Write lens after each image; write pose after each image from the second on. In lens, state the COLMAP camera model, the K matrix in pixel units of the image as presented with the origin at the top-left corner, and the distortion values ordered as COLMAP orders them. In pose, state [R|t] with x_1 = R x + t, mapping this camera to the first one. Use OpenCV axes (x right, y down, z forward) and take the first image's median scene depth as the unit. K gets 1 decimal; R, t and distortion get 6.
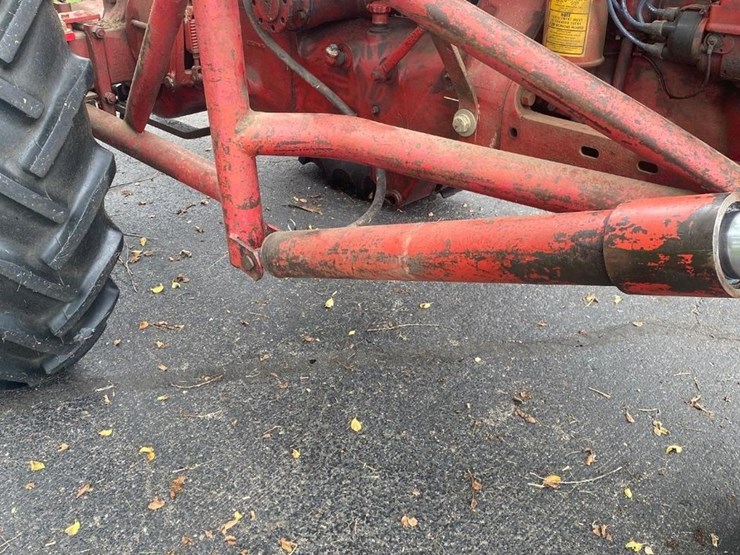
lens RADIAL K [[750.3, 0, 370.0], [0, 750.3, 277.5], [0, 0, 1]] dist [0.127423, -0.217696]
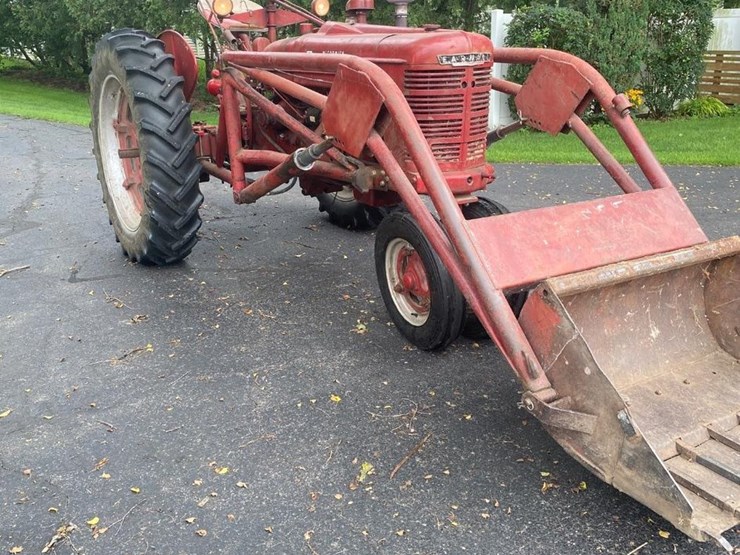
lens RADIAL K [[740.0, 0, 365.6], [0, 740.0, 277.9], [0, 0, 1]] dist [0.159435, -0.383188]
pose [[0.970880, 0.060666, -0.231759, 1.041371], [-0.104447, 0.977811, -0.181592, 0.771795], [0.215600, 0.200510, 0.955674, -1.655585]]
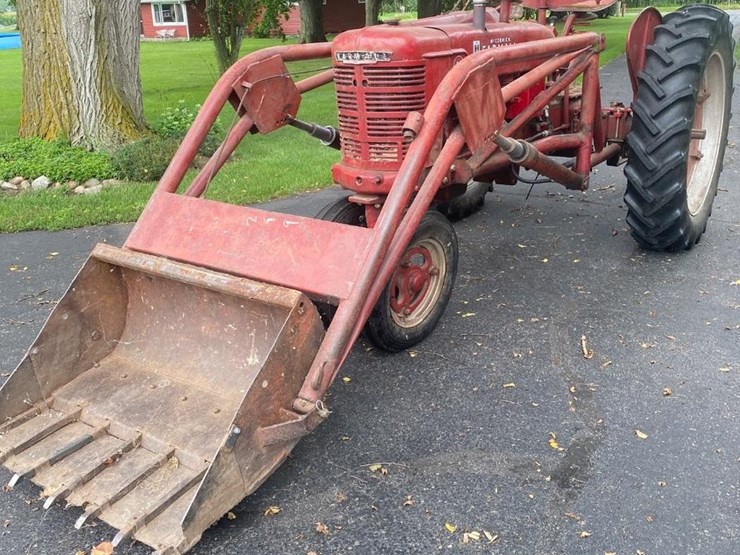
lens RADIAL K [[740.0, 0, 365.6], [0, 740.0, 277.9], [0, 0, 1]] dist [0.159435, -0.383188]
pose [[0.194243, 0.331861, -0.923113, 3.002772], [-0.465695, 0.859429, 0.210974, -0.208782], [0.863364, 0.388909, 0.321484, -0.039665]]
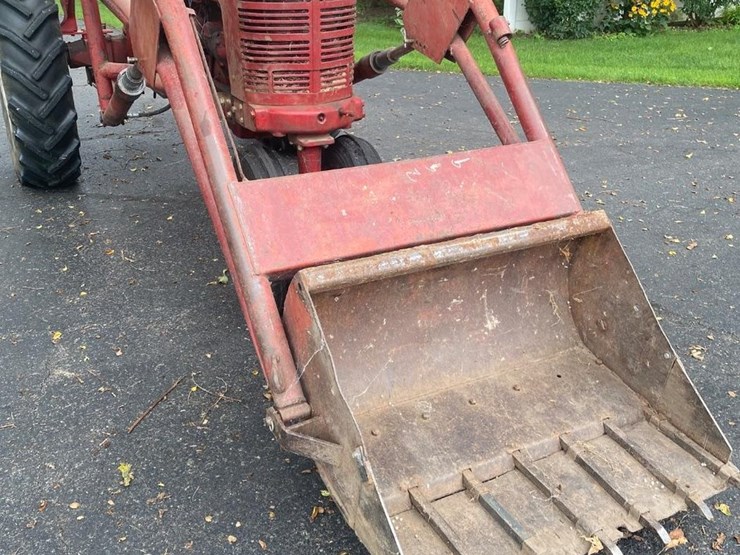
lens RADIAL K [[750.3, 0, 370.0], [0, 750.3, 277.5], [0, 0, 1]] dist [0.127423, -0.217696]
pose [[0.953094, 0.136104, -0.270348, 1.498217], [-0.155070, 0.986638, -0.049978, 0.503723], [0.259933, 0.089557, 0.961465, -1.229593]]
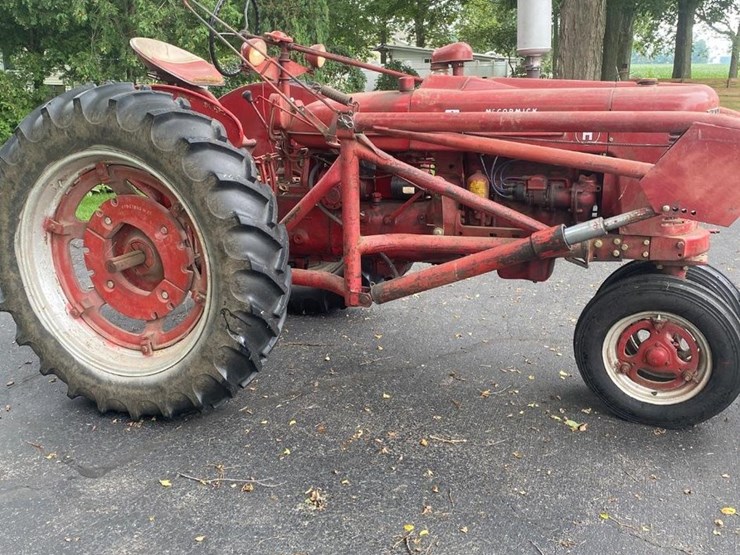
lens RADIAL K [[740.0, 0, 365.6], [0, 740.0, 277.9], [0, 0, 1]] dist [0.159435, -0.383188]
pose [[0.922370, -0.112406, 0.369592, -0.990560], [0.200480, 0.957092, -0.209244, 0.392276], [-0.330213, 0.267096, 0.905328, -1.072692]]
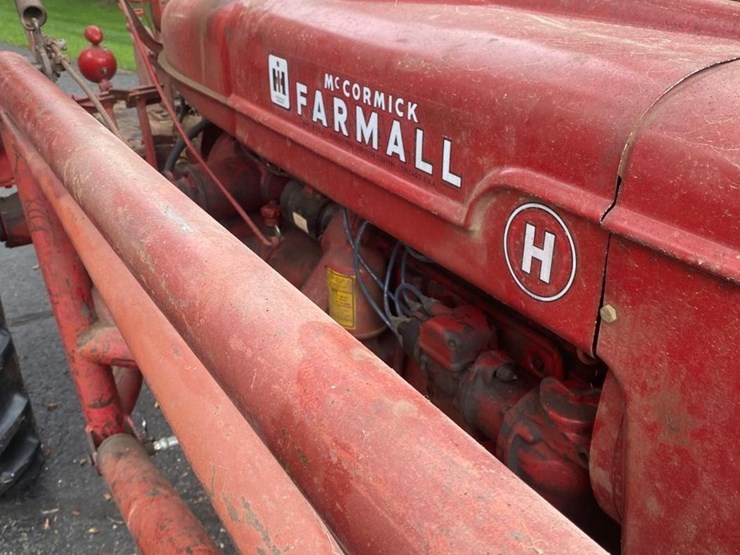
lens RADIAL K [[740.0, 0, 365.6], [0, 740.0, 277.9], [0, 0, 1]] dist [0.159435, -0.383188]
pose [[0.968420, 0.084541, -0.234553, 0.441170], [-0.092491, 0.995446, -0.023079, -0.287143], [0.231534, 0.044045, 0.971829, 0.047943]]
